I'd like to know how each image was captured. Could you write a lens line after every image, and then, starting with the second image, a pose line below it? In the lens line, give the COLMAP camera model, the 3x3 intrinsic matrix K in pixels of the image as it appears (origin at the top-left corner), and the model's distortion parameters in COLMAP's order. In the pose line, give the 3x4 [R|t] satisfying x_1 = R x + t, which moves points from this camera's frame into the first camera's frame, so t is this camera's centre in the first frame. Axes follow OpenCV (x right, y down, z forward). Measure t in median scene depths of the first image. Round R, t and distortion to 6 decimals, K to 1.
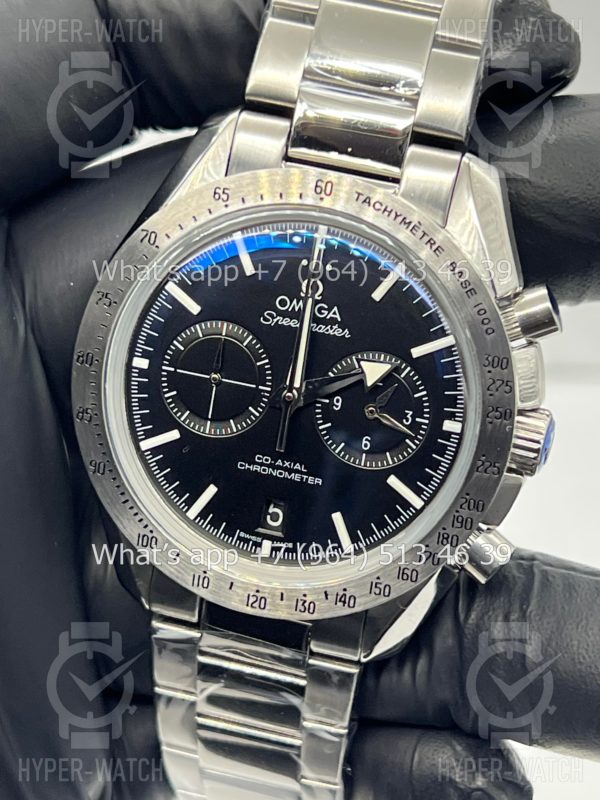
lens RADIAL K [[1774.8, 0, 300.3], [0, 1774.8, 404.2], [0, 0, 1]] dist [0.152068, 0.000000]
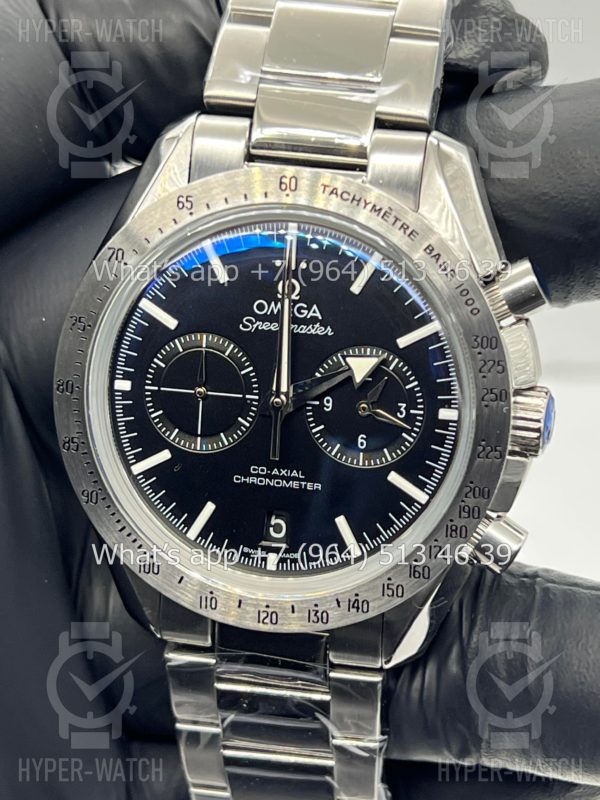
lens RADIAL K [[1774.8, 0, 296.4], [0, 1774.8, 401.0], [0, 0, 1]] dist [0.152068, 0.000000]
pose [[0.993813, -0.109204, -0.020237, 0.023572], [0.108798, 0.993858, -0.020209, 0.015601], [0.022319, 0.017882, 0.999591, 0.032315]]
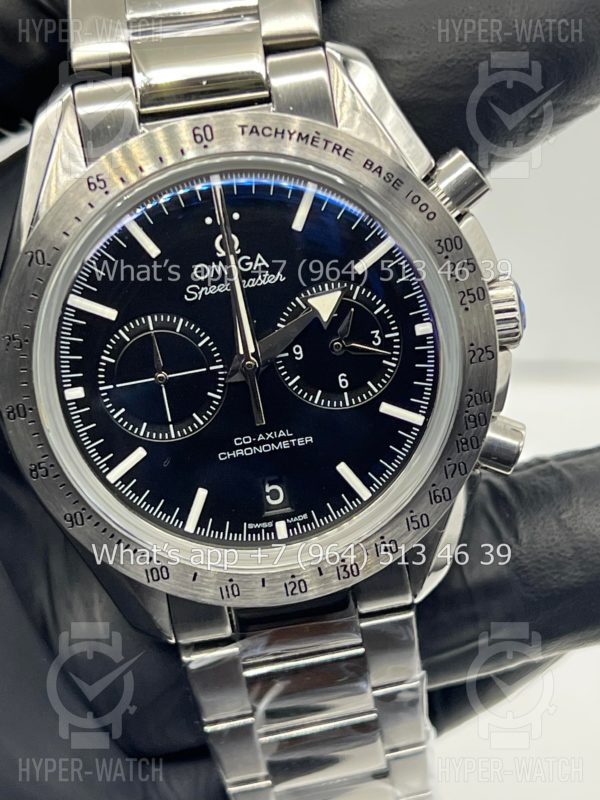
lens RADIAL K [[1774.8, 0, 301.7], [0, 1774.8, 405.4], [0, 0, 1]] dist [0.152068, 0.000000]
pose [[0.912363, -0.378588, 0.155769, -0.129475], [0.372821, 0.925563, 0.065858, -0.034612], [-0.169107, -0.002013, 0.985596, 0.101792]]
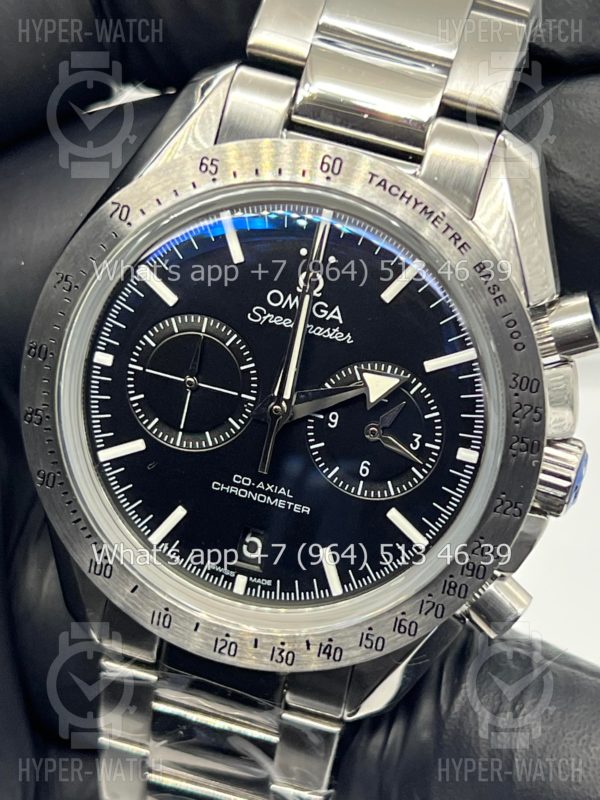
lens RADIAL K [[1774.8, 0, 299.3], [0, 1774.8, 403.8], [0, 0, 1]] dist [0.152068, 0.000000]
pose [[0.998524, 0.052698, 0.013124, -0.006800], [-0.053058, 0.998175, 0.028840, -0.031742], [-0.011580, -0.029494, 0.999498, 0.153857]]
